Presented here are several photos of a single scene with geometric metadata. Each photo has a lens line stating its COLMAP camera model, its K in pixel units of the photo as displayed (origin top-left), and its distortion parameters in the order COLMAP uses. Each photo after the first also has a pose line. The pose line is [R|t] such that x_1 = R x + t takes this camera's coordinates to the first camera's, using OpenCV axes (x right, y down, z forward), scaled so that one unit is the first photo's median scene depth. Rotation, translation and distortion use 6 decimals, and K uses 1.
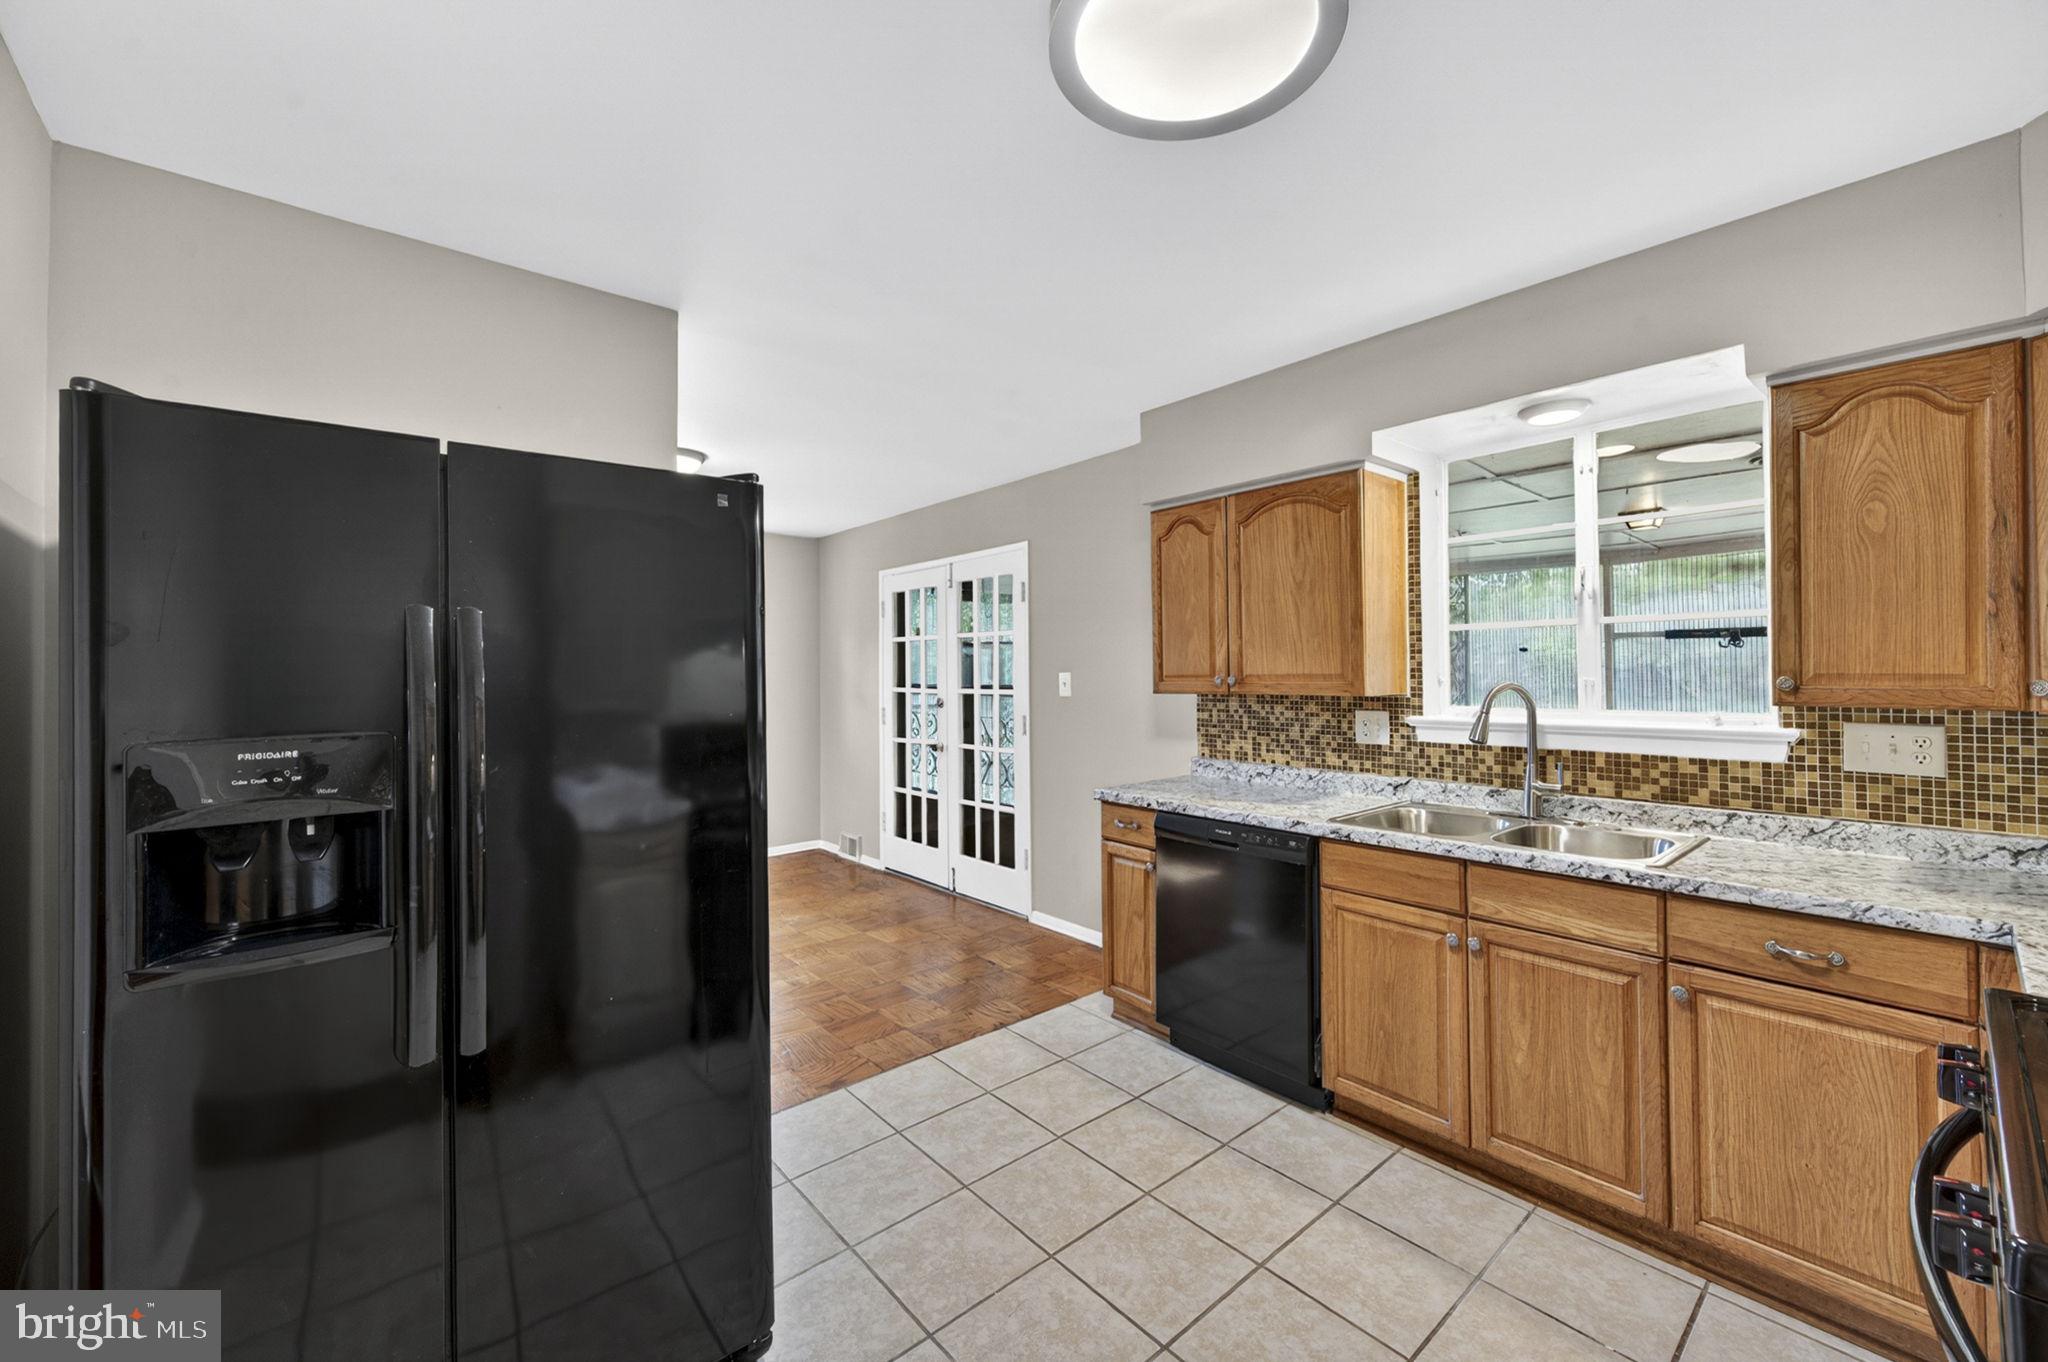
lens RADIAL K [[812.2, 0, 1030.3], [0, 812.2, 668.4], [0, 0, 1]] dist [0.000079, -0.000102]
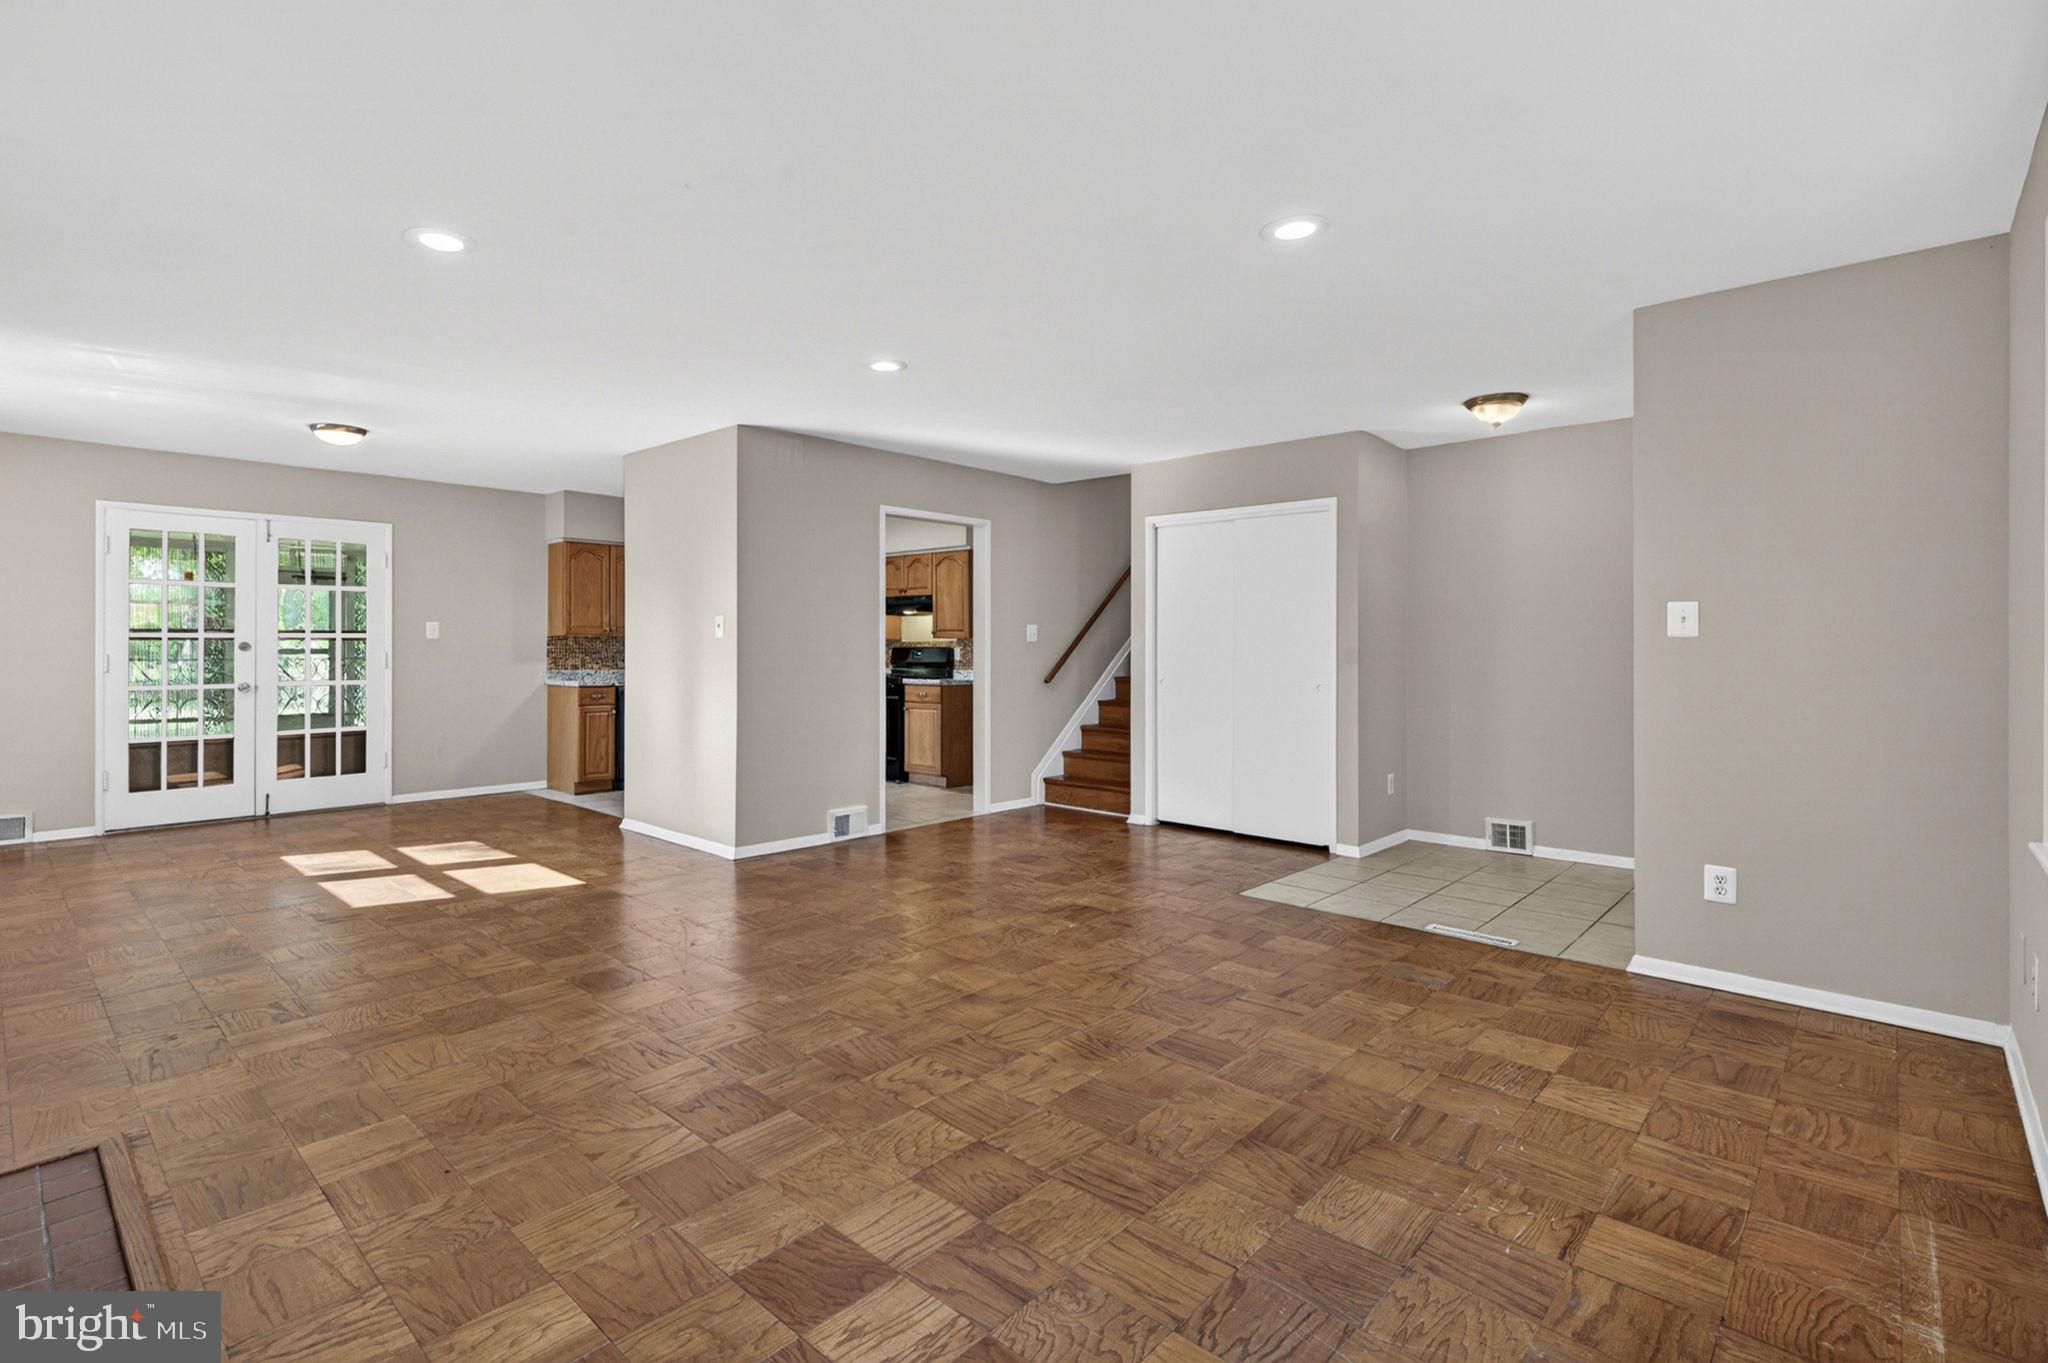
lens RADIAL K [[938.7, 0, 1016.8], [0, 938.7, 673.3], [0, 0, 1]] dist [0.004351, 0.000232]
pose [[-0.147668, -0.017939, 0.988874, -2.600946], [-0.003354, 0.999839, 0.017637, 0.091914], [-0.989031, -0.000713, -0.147705, 0.293972]]
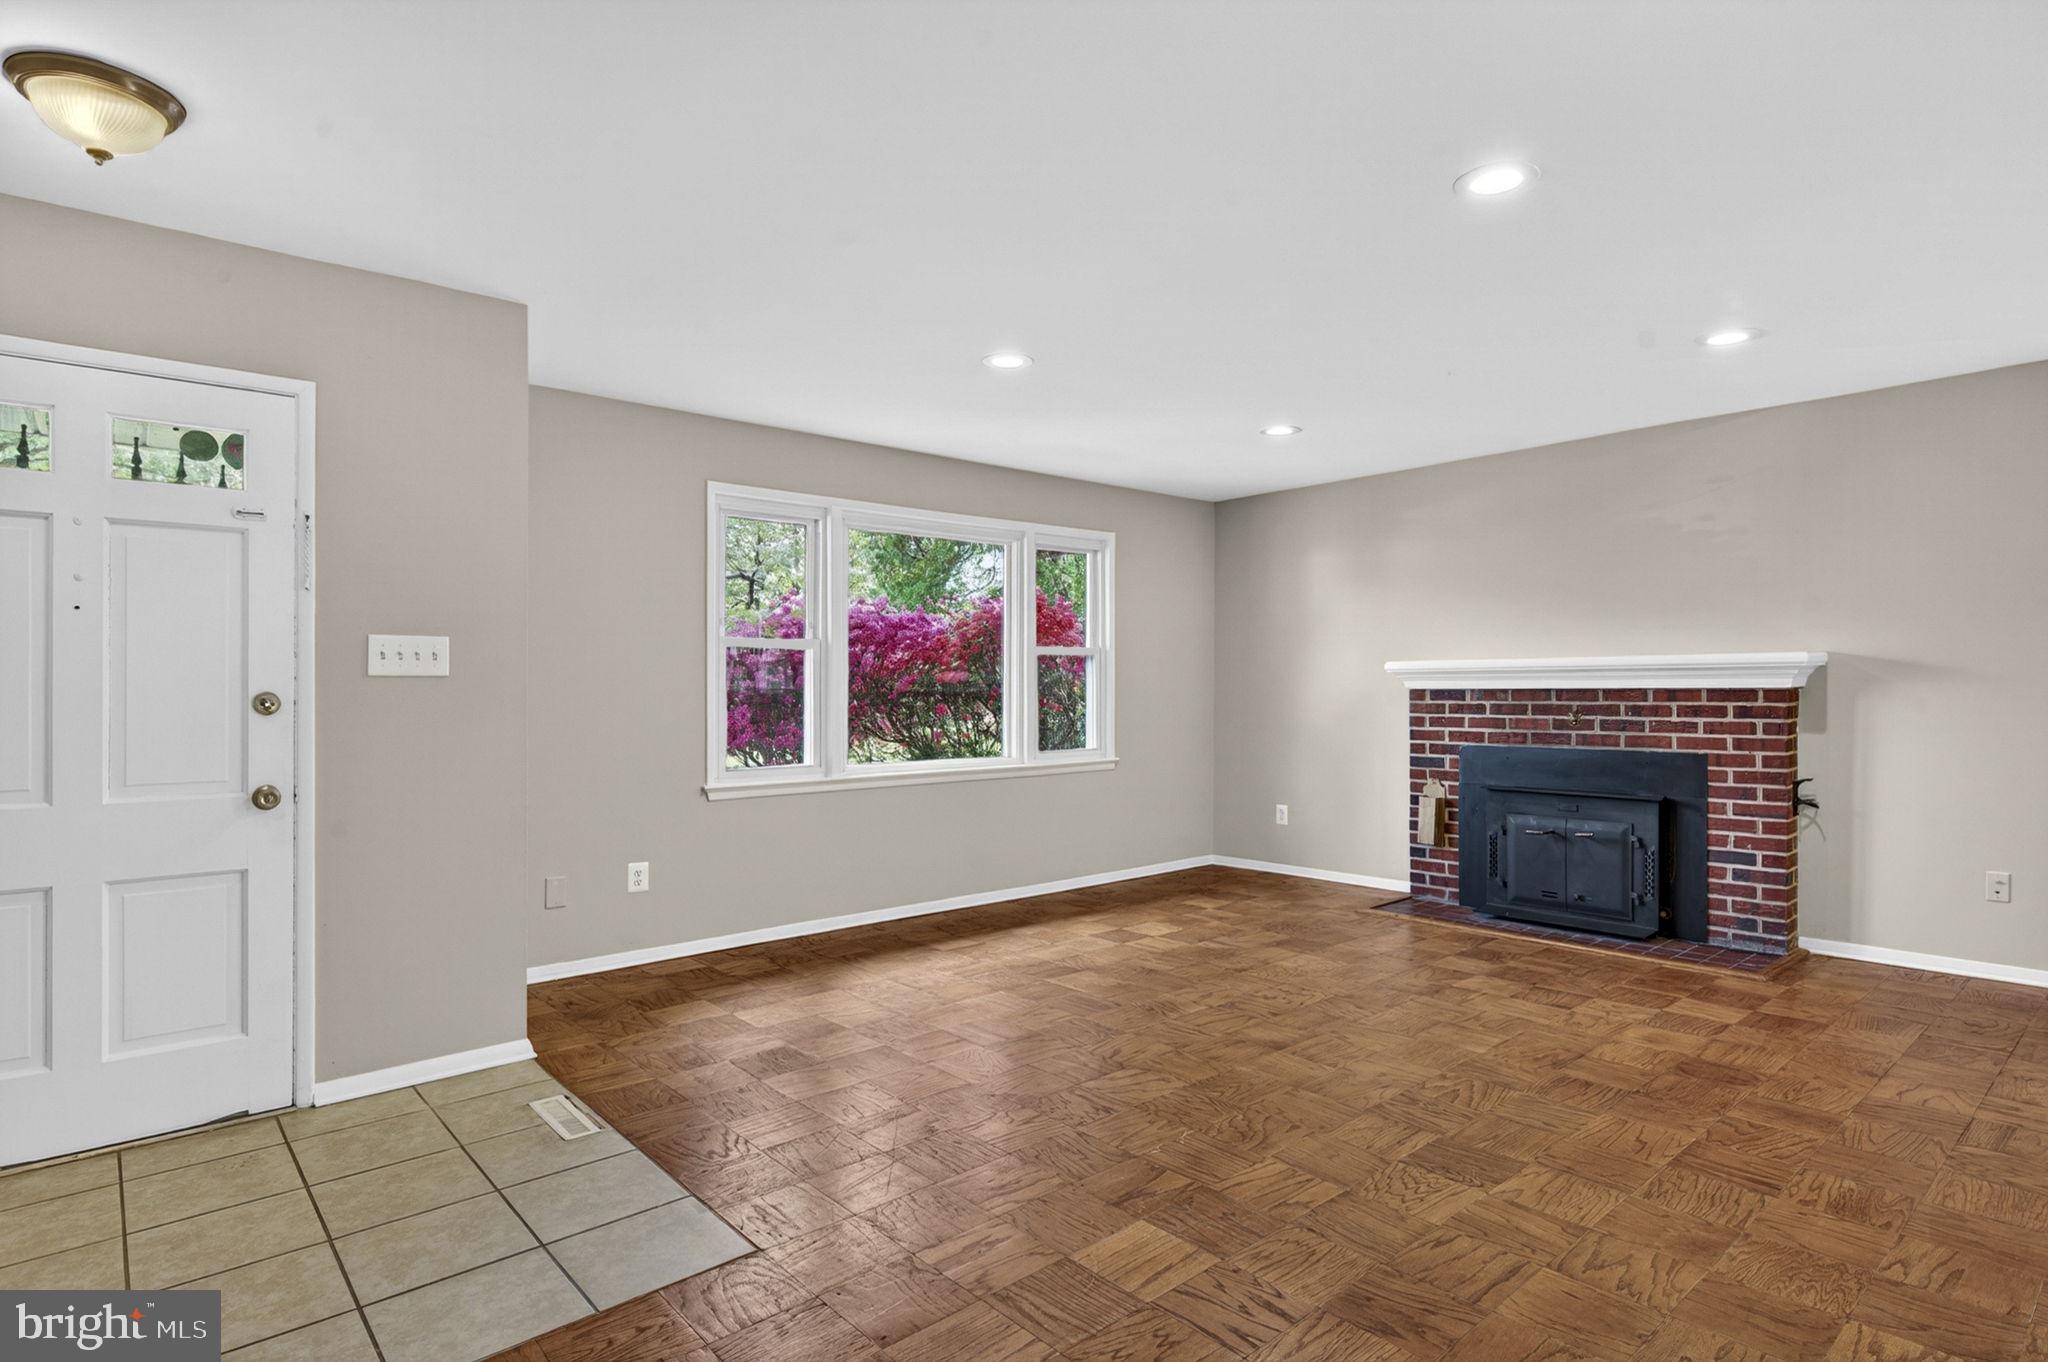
lens RADIAL K [[1076.5, 0, 1031.9], [0, 1076.5, 682.1], [0, 0, 1]] dist [0.017166, -0.000064]
pose [[0.015473, 0.007700, -0.999851, -0.253992], [0.013139, 0.999882, 0.007903, 0.060047], [0.999794, -0.013259, 0.015370, -0.115940]]
